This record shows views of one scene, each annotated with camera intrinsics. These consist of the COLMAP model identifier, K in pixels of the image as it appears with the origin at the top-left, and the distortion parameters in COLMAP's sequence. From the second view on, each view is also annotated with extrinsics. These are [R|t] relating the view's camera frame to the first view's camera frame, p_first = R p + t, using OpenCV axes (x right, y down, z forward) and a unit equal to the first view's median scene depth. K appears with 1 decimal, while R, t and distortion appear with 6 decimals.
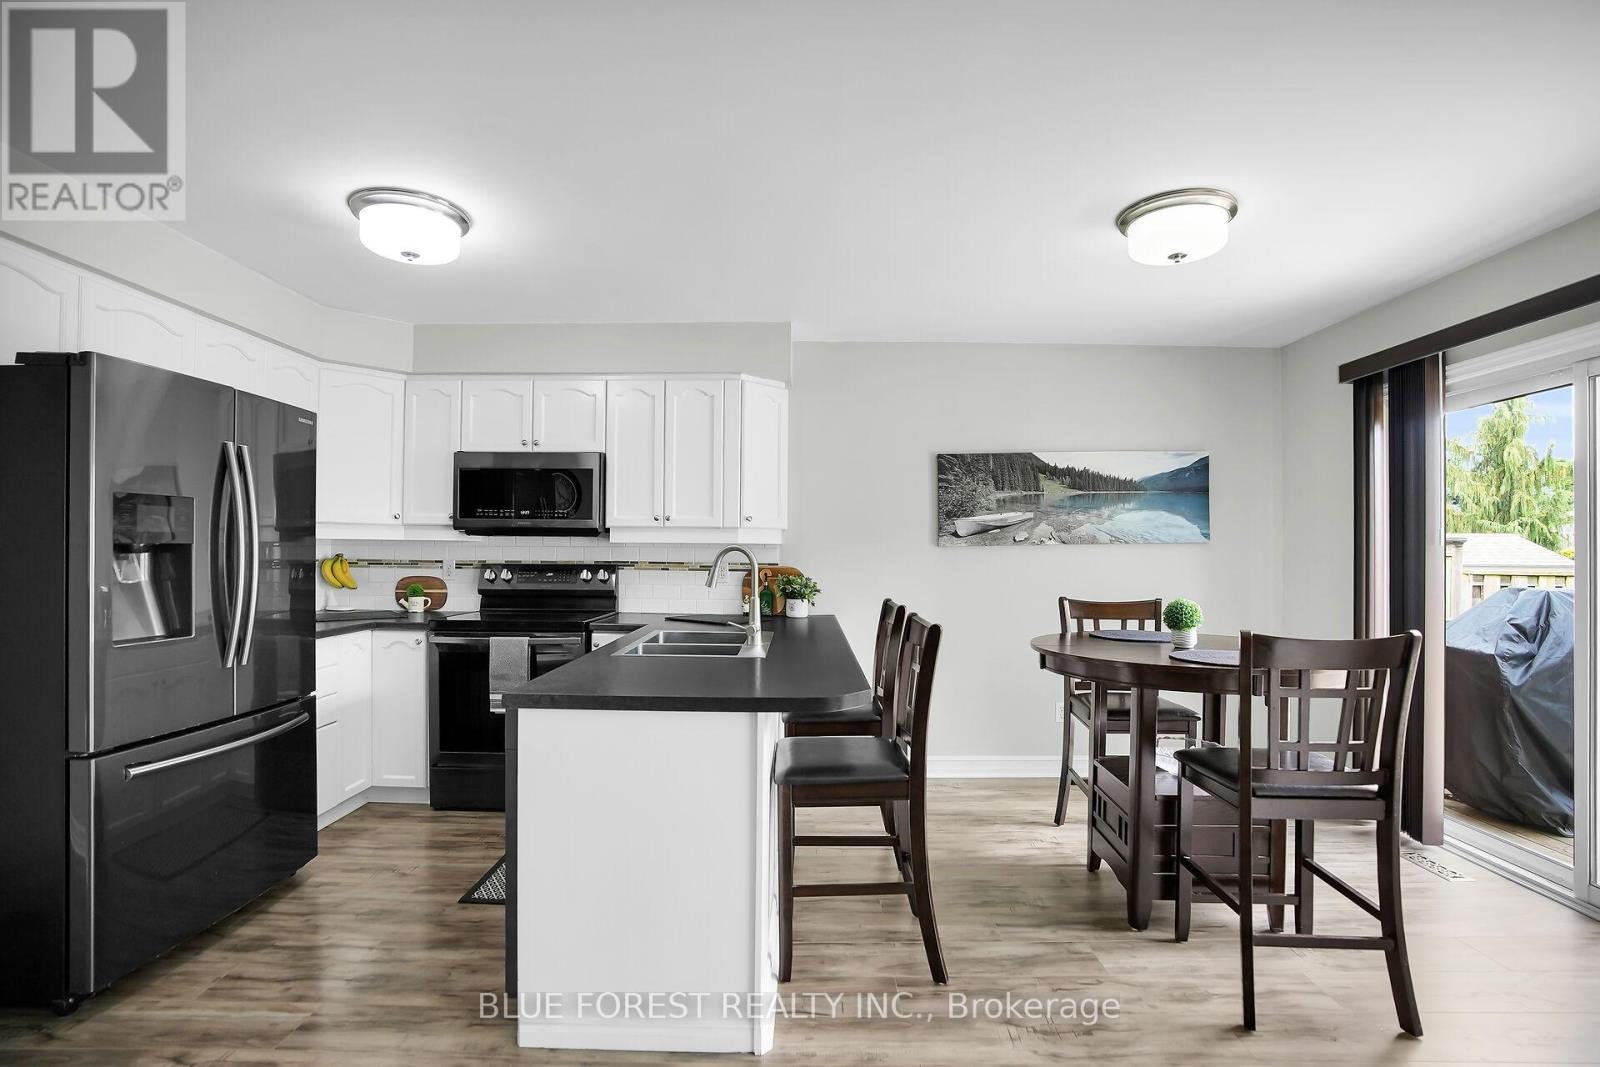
lens RADIAL K [[739.7, 0, 800.0], [0, 739.7, 533.5], [0, 0, 1]] dist [-0.055476, 0.000330]
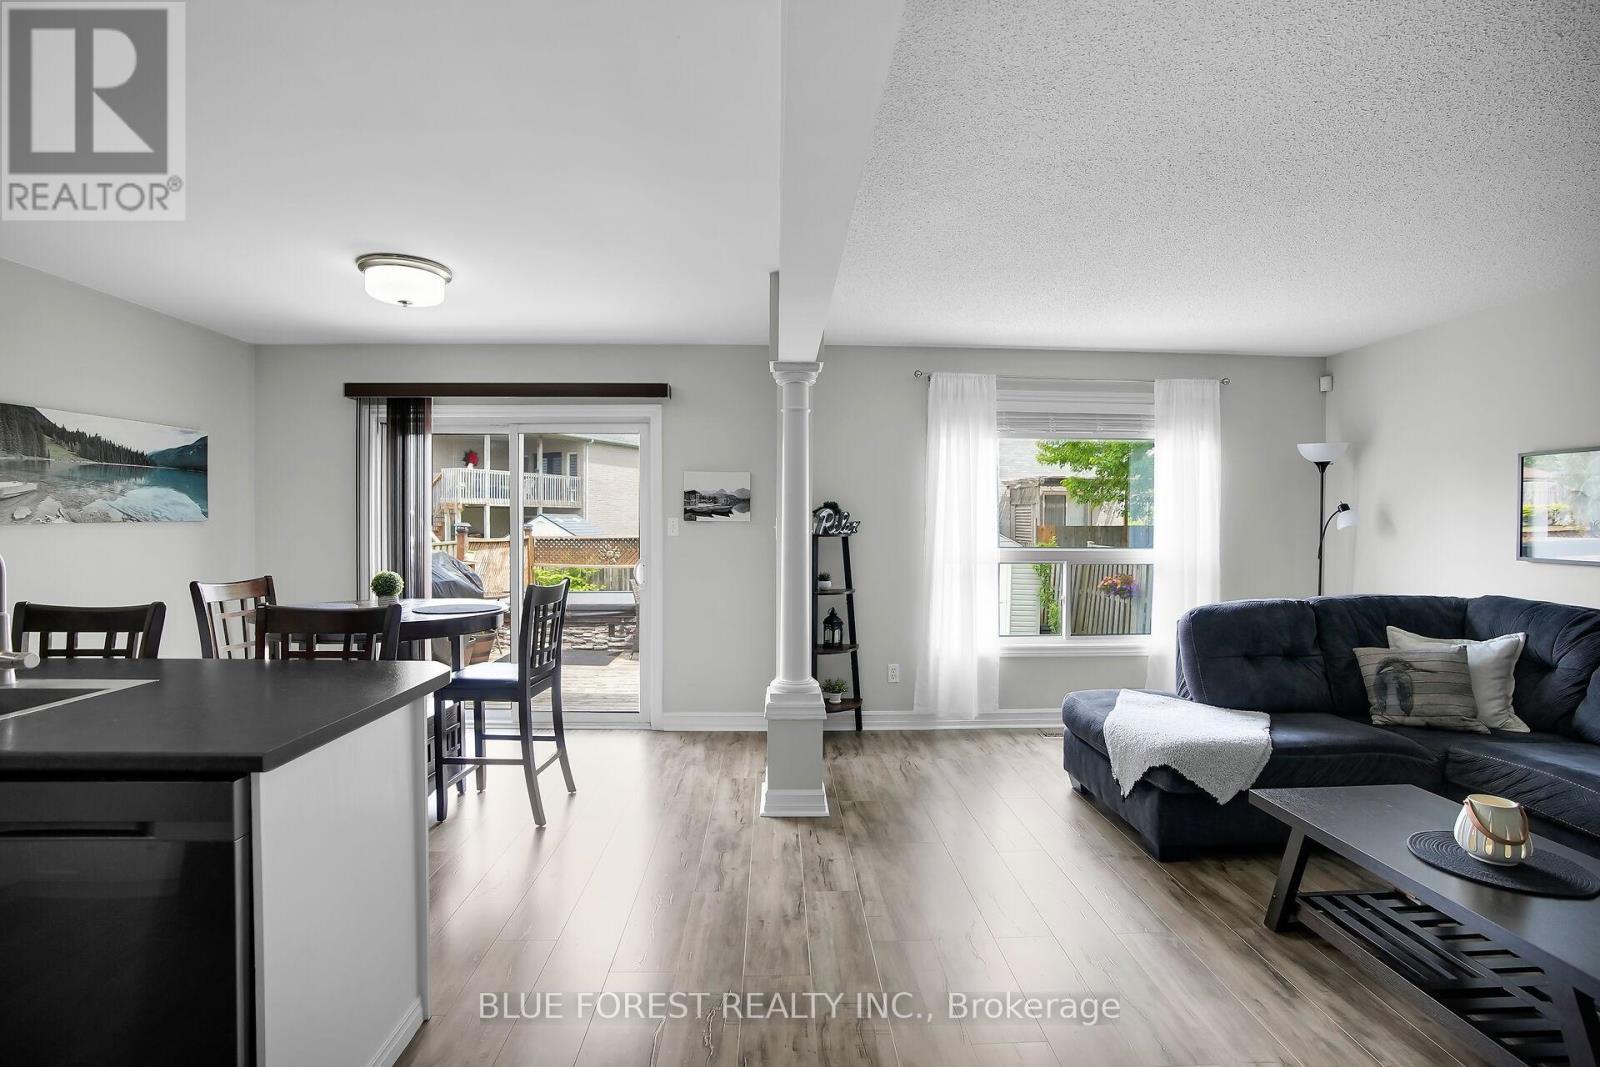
lens RADIAL K [[751.3, 0, 797.3], [0, 751.3, 516.9], [0, 0, 1]] dist [-0.066612, 0.024839]
pose [[-0.050780, 0.003110, 0.998705, -0.503778], [-0.025991, 0.999652, -0.004434, -0.010041], [-0.998372, -0.026182, -0.050682, 0.217934]]
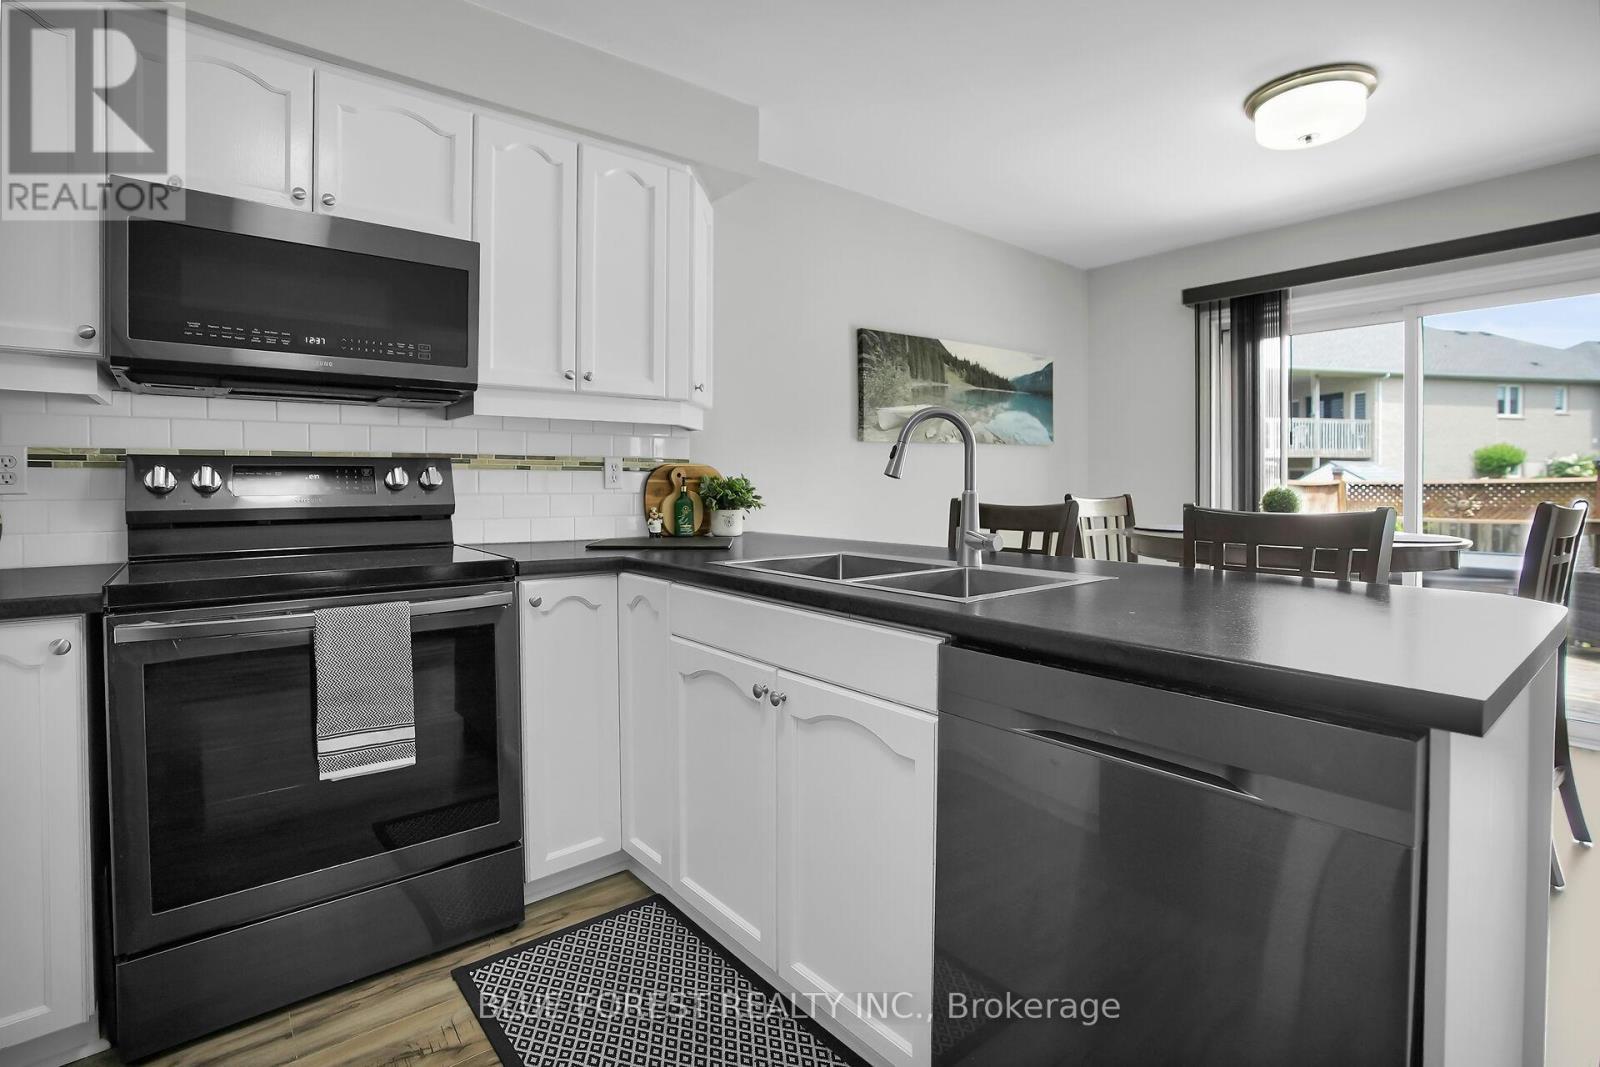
lens RADIAL K [[751.3, 0, 797.3], [0, 751.3, 516.9], [0, 0, 1]] dist [-0.066612, 0.024839]
pose [[0.769444, -0.036367, 0.637678, -0.407740], [-0.012218, 0.997357, 0.071623, 0.043184], [-0.638597, -0.062901, 0.766966, 0.403181]]
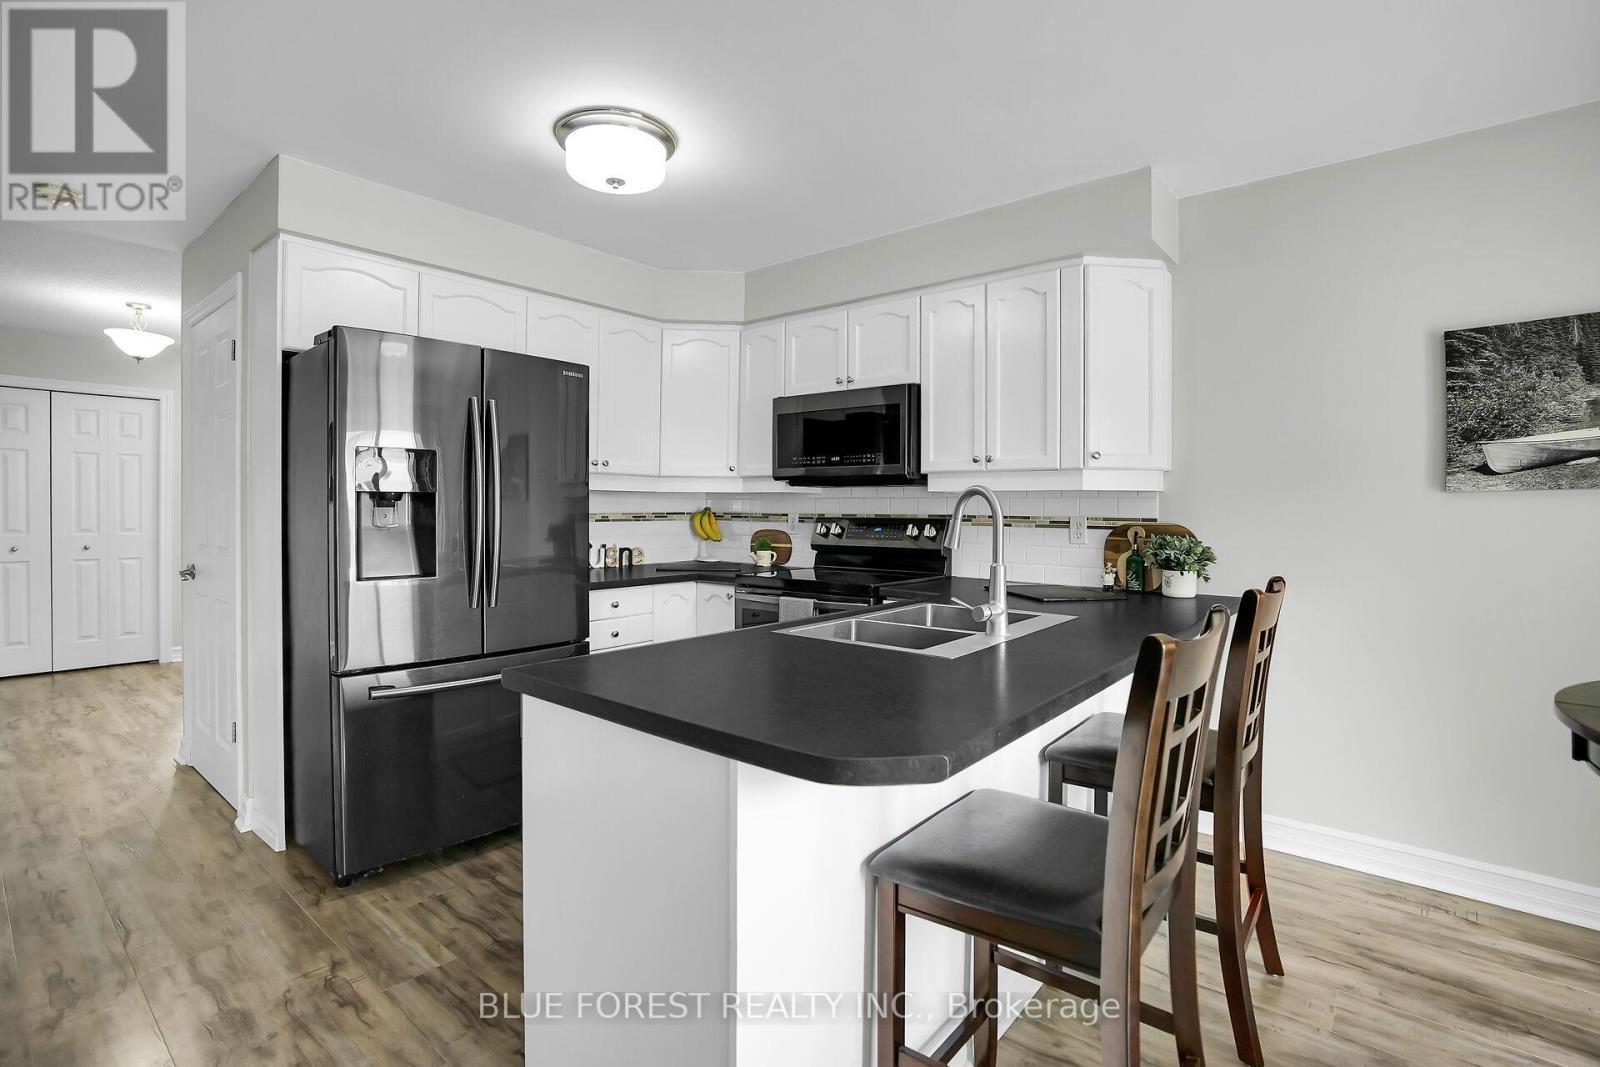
lens RADIAL K [[751.3, 0, 797.3], [0, 751.3, 516.9], [0, 0, 1]] dist [-0.066612, 0.024839]
pose [[0.777475, 0.005650, -0.628888, 0.150806], [0.014468, 0.999534, 0.026866, 0.015147], [0.628747, -0.029986, 0.777032, 0.241255]]
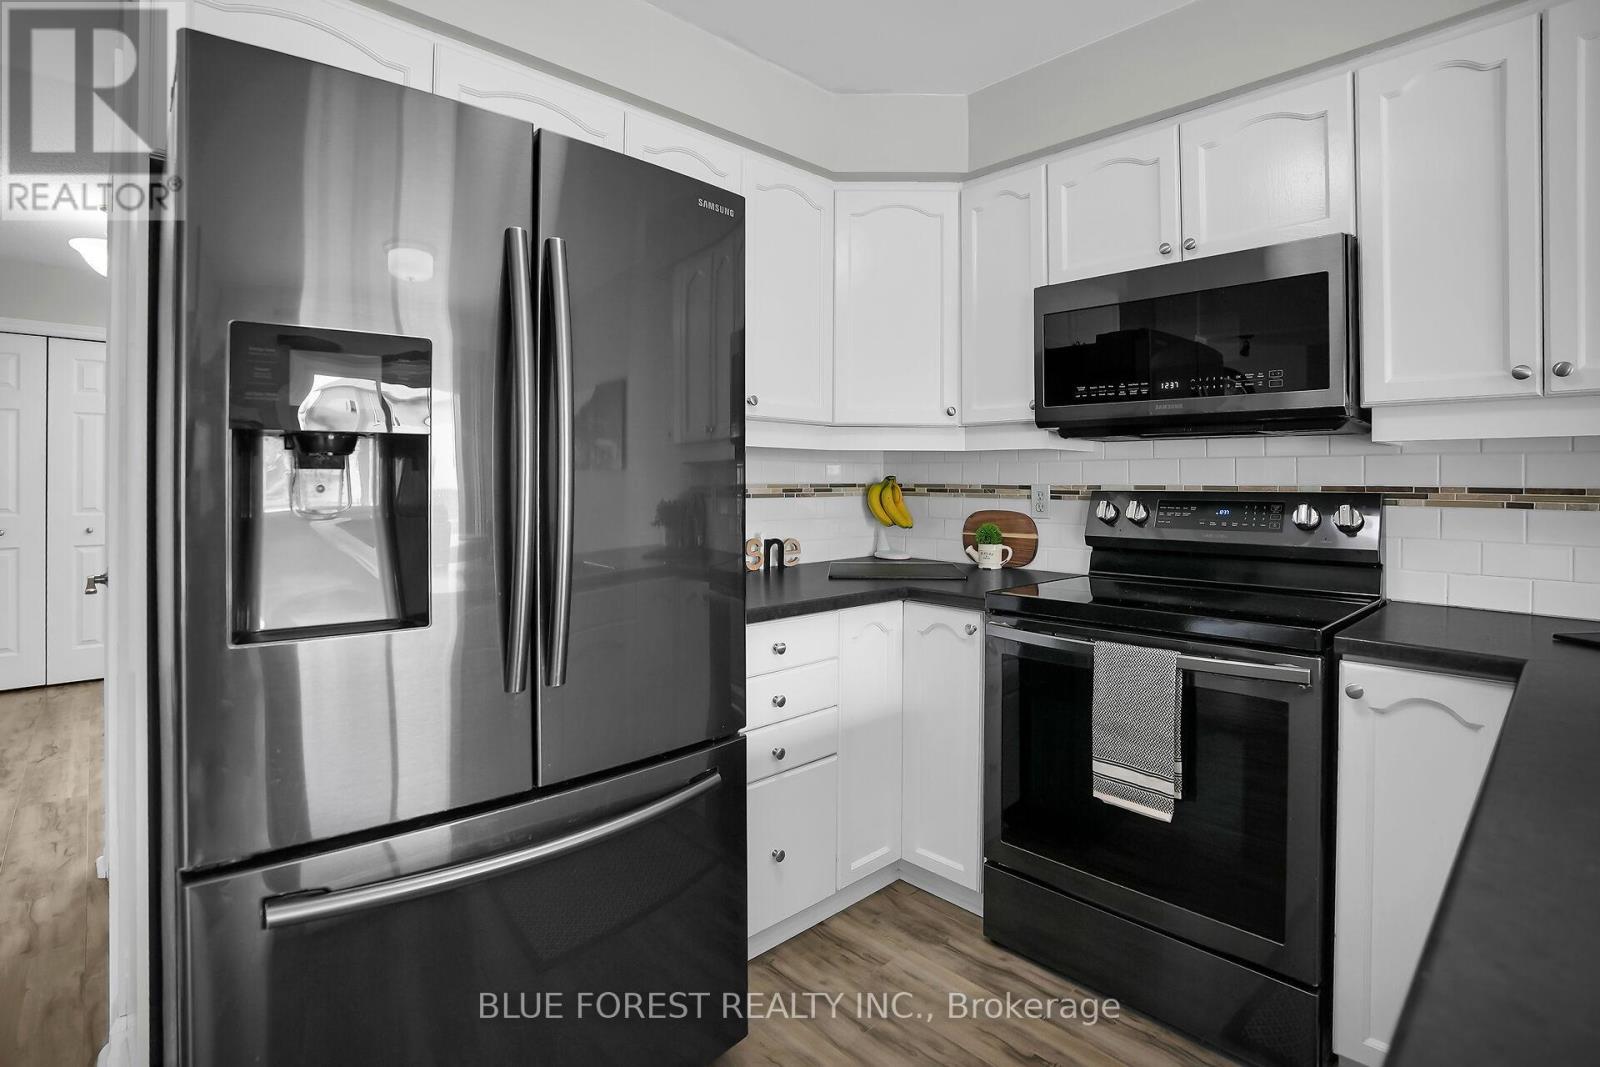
lens RADIAL K [[796.0, 0, 802.0], [0, 796.0, 491.0], [0, 0, 1]] dist [-0.034278, 0.000478]
pose [[0.695112, 0.004941, -0.718884, -0.153616], [0.018763, 0.999511, 0.025012, 0.022146], [0.718657, -0.030875, 0.694679, 0.420300]]
